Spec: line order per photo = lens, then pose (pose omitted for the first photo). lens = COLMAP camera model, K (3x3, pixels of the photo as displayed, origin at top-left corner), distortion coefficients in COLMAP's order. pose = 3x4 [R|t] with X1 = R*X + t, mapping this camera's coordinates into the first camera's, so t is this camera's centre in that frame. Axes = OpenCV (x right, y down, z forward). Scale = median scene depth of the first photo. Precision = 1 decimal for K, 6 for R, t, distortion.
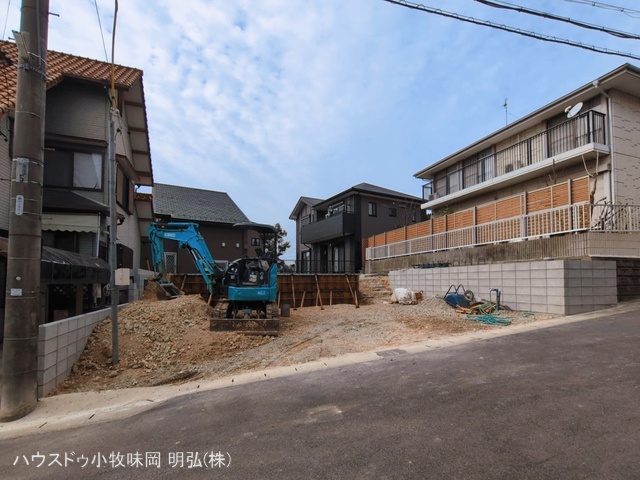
lens RADIAL K [[351.4, 0, 320.9], [0, 351.4, 264.7], [0, 0, 1]] dist [-0.001399, -0.000672]
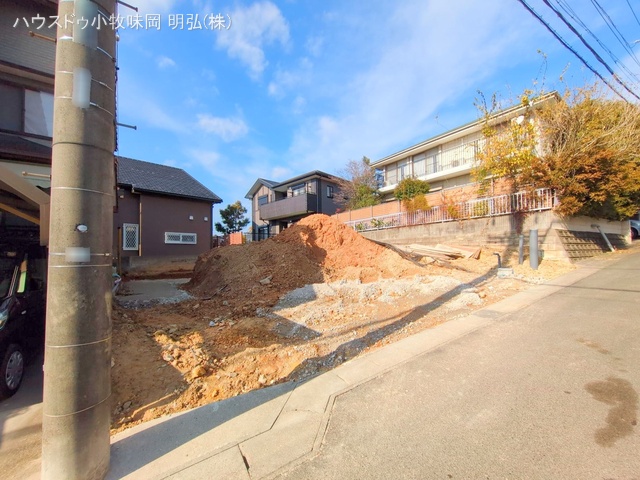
lens RADIAL K [[276.9, 0, 333.9], [0, 276.9, 245.5], [0, 0, 1]] dist [-0.001260, 0.000139]
pose [[0.946877, -0.002319, 0.321586, -0.133989], [-0.001363, 0.999936, 0.011221, 0.012372], [-0.321592, -0.011063, 0.946814, 0.103153]]
